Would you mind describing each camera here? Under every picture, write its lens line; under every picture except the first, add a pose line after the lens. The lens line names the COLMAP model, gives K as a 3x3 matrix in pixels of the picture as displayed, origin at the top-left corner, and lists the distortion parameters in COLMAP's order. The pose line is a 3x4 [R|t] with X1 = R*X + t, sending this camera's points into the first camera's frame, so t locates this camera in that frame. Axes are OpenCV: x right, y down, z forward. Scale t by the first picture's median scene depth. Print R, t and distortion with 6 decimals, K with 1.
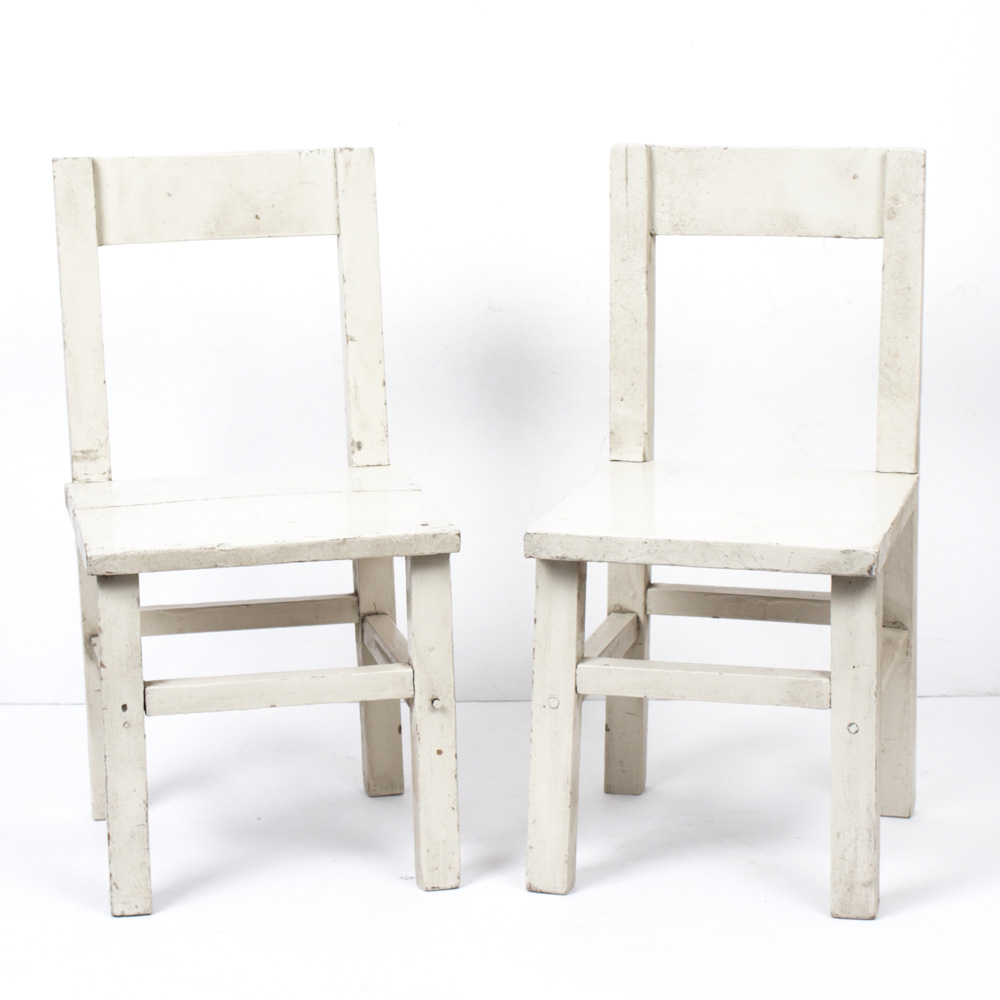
lens RADIAL K [[2588.7, 0, 502.0], [0, 2588.7, 458.0], [0, 0, 1]] dist [-0.051777, -0.140936]
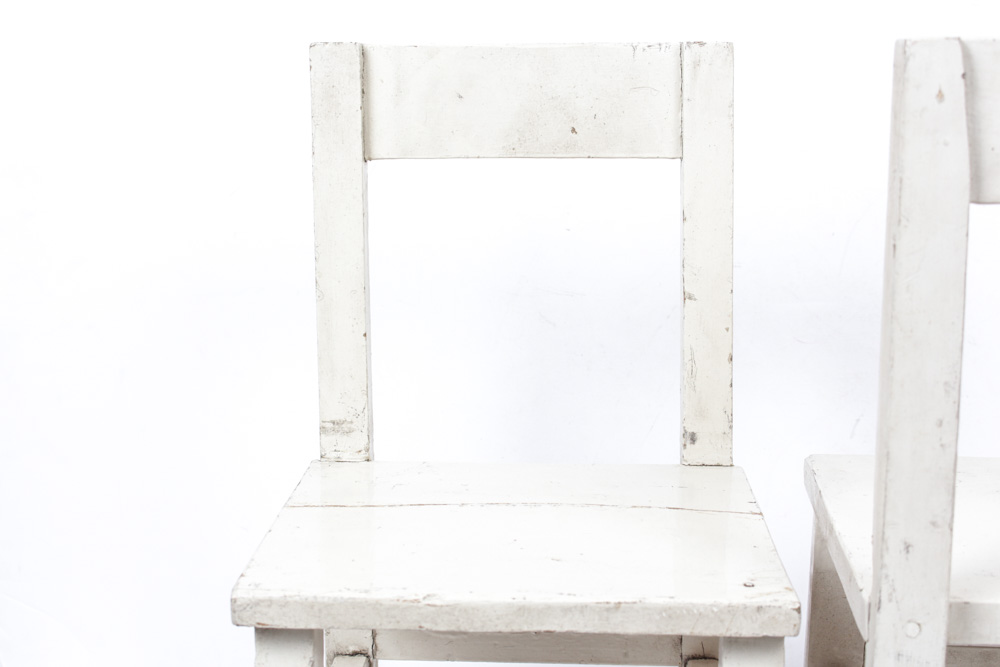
lens RADIAL K [[1585.8, 0, 500.0], [0, 1585.8, 333.5], [0, 0, 1]] dist [-0.036998, 0.035047]
pose [[0.964436, 0.060018, -0.257413, 0.008340], [-0.064860, 0.997841, -0.010354, -0.028211], [0.256236, 0.026681, 0.966246, 0.563876]]
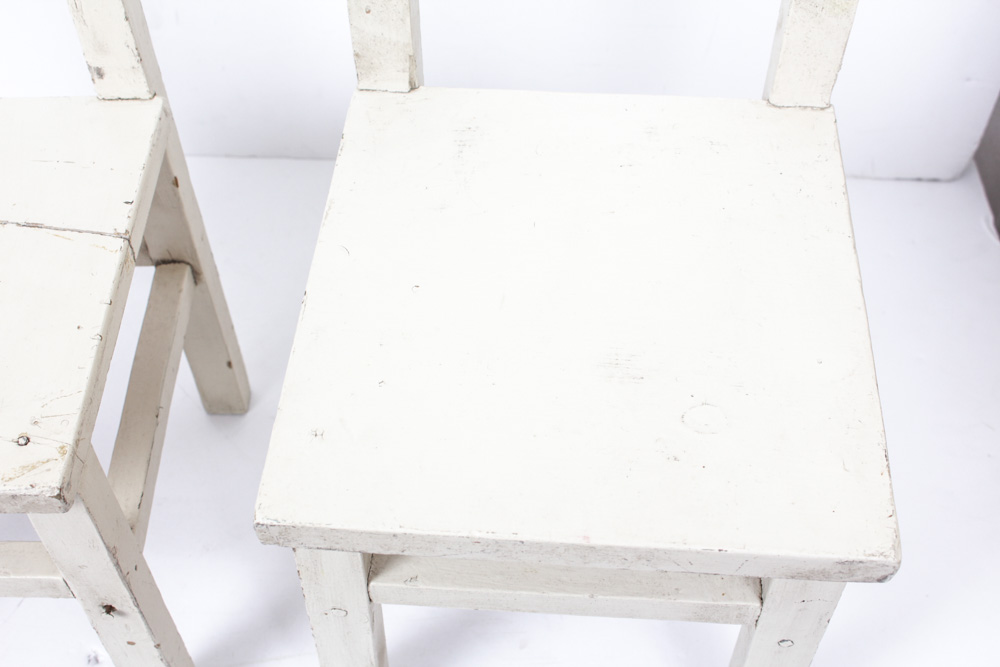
lens RADIAL K [[1178.5, 0, 500.0], [0, 1178.5, 333.5], [0, 0, 1]] dist [-0.086937, 0.034428]
pose [[0.974045, 0.178630, -0.139027, 0.099780], [-0.046744, 0.759693, 0.648599, -0.156567], [0.221477, -0.625266, 0.748325, 0.802725]]
